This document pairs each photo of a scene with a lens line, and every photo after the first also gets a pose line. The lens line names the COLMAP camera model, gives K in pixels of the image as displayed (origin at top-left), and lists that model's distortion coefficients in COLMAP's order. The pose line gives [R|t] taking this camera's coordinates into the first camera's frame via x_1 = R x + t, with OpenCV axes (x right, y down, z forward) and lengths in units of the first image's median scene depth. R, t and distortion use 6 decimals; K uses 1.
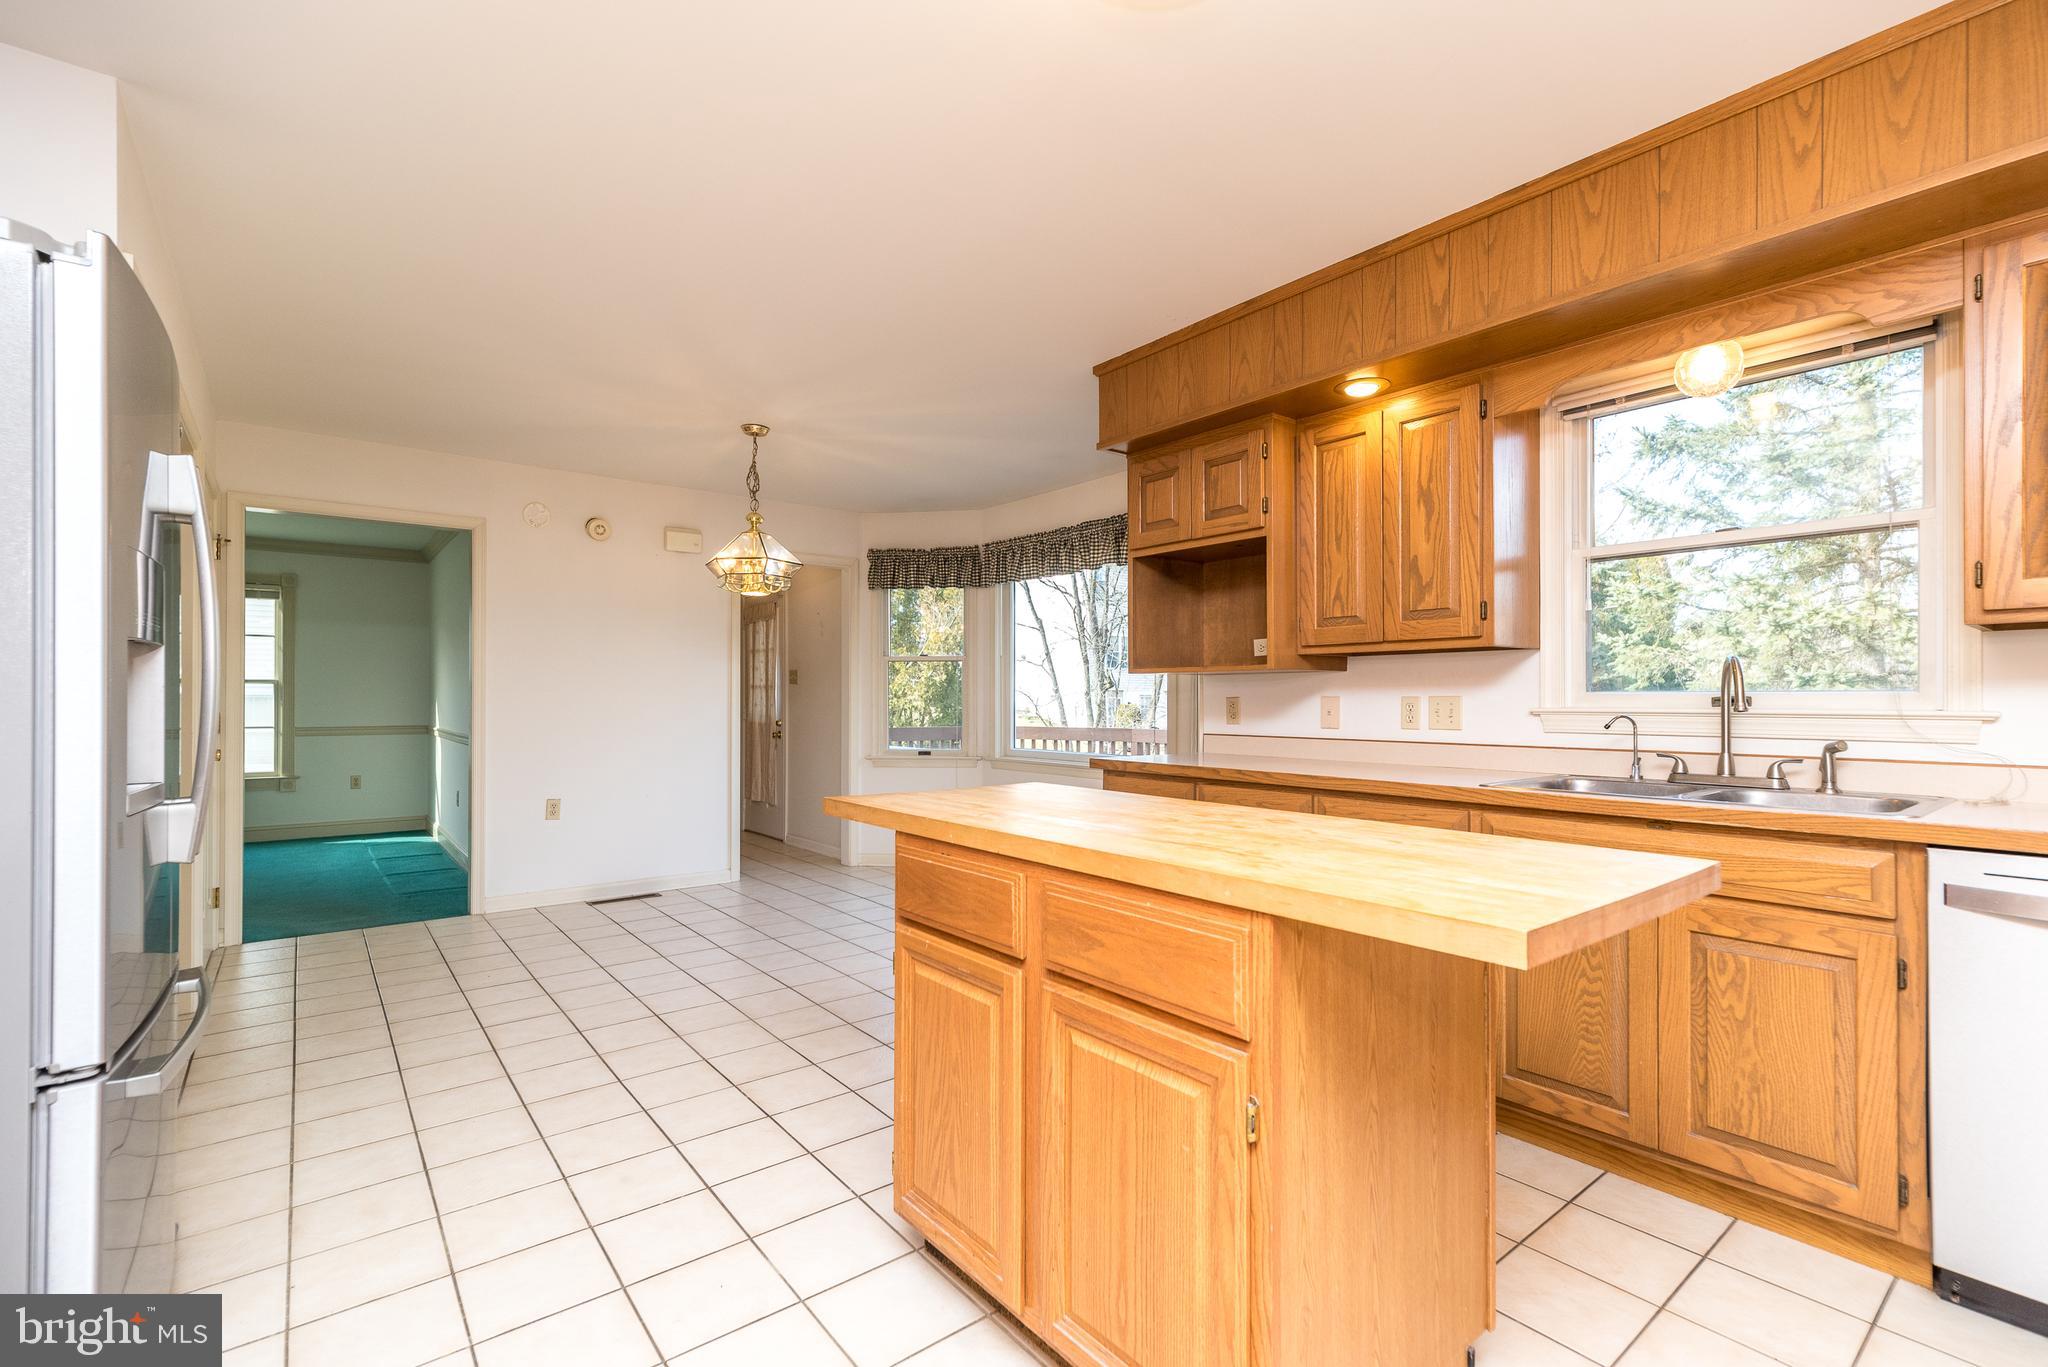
lens RADIAL K [[894.2, 0, 1006.7], [0, 894.2, 689.2], [0, 0, 1]] dist [0.008645, 0.000113]
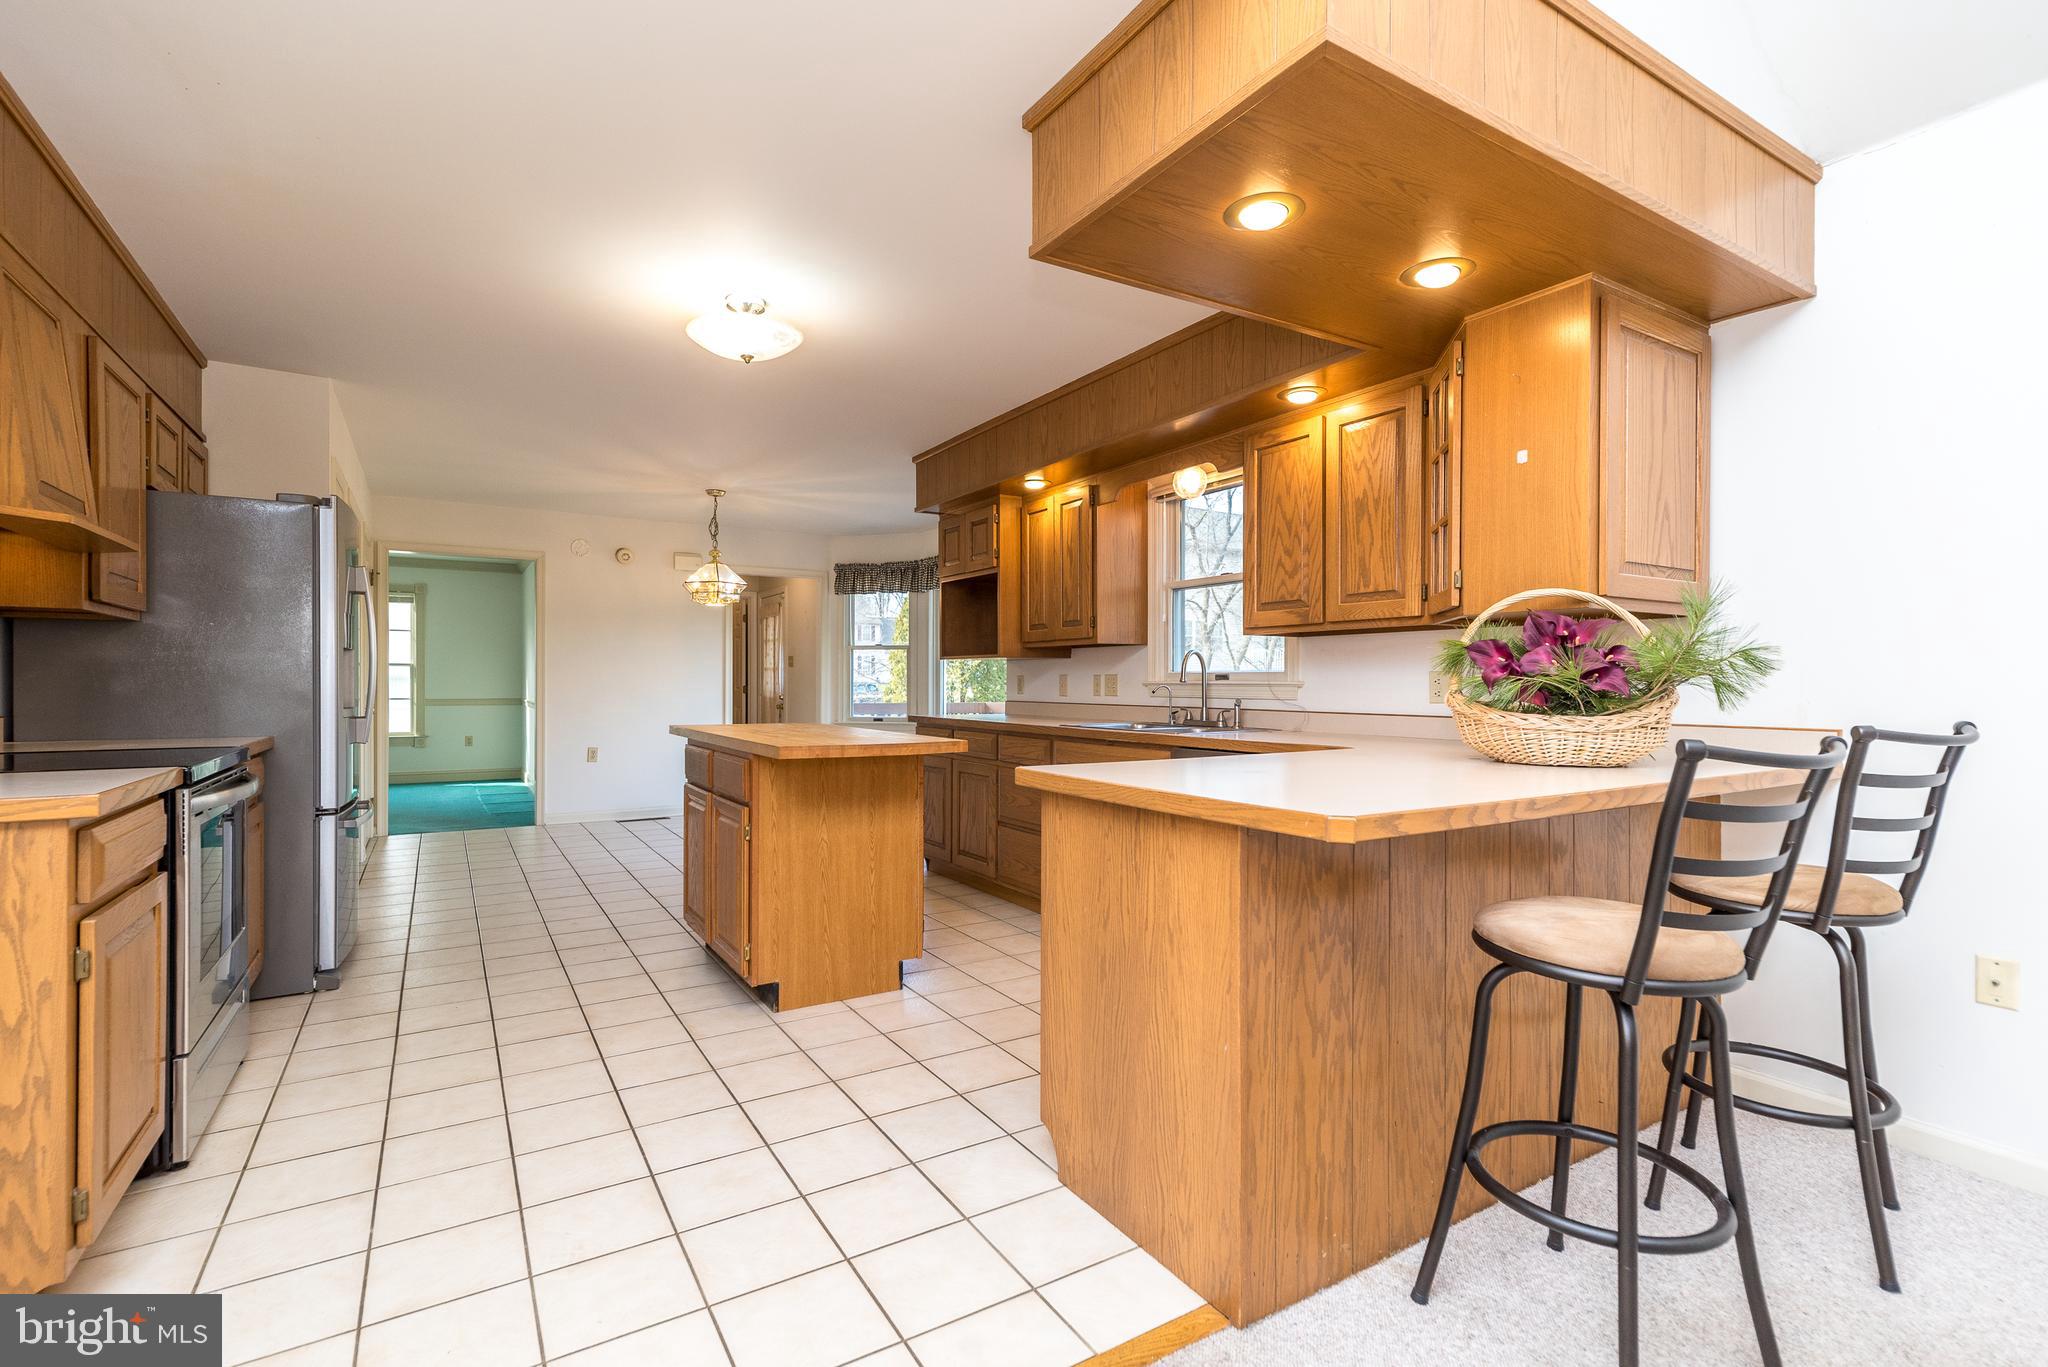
lens RADIAL K [[872.0, 0, 1024.0], [0, 872.0, 683.5], [0, 0, 1]] dist [0.000937, 0.000051]
pose [[0.997145, 0.002236, -0.075479, 0.327119], [-0.001310, 0.999923, 0.012314, 0.003354], [0.075501, -0.012180, 0.997071, -0.380141]]
